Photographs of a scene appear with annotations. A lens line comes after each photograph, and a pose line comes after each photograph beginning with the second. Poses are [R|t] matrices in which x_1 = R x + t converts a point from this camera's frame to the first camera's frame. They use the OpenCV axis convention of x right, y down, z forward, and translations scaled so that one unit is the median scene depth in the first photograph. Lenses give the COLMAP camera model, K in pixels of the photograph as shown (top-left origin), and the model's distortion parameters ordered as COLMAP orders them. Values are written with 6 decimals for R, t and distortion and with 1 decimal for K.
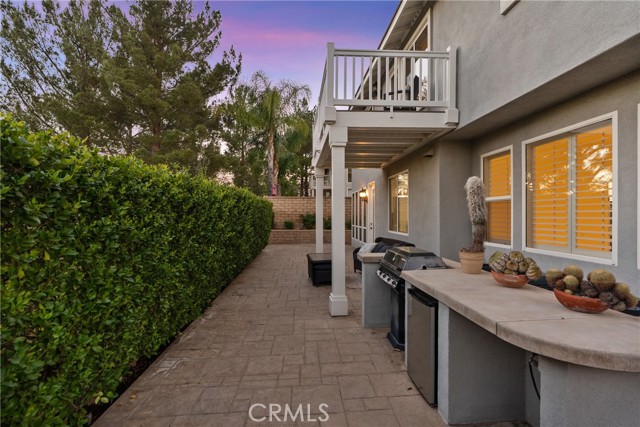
lens RADIAL K [[292.6, 0, 322.2], [0, 292.6, 213.5], [0, 0, 1]] dist [-0.002199, 0.001054]
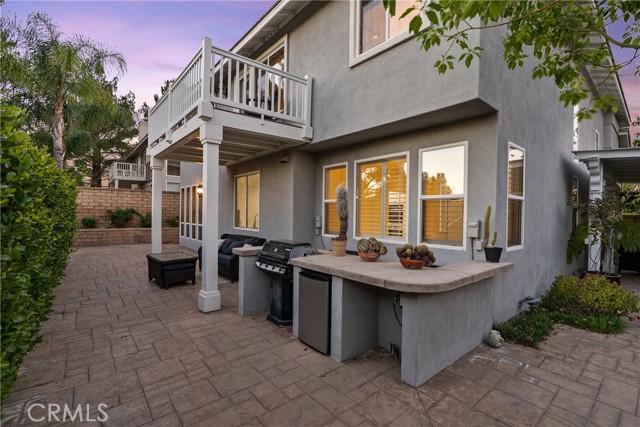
lens RADIAL K [[292.6, 0, 322.2], [0, 292.6, 213.5], [0, 0, 1]] dist [-0.002199, 0.001054]
pose [[0.810642, 0.009304, 0.585469, -0.230834], [-0.015146, 0.999872, 0.005082, 0.000831], [-0.585347, -0.012987, 0.810679, -0.038643]]
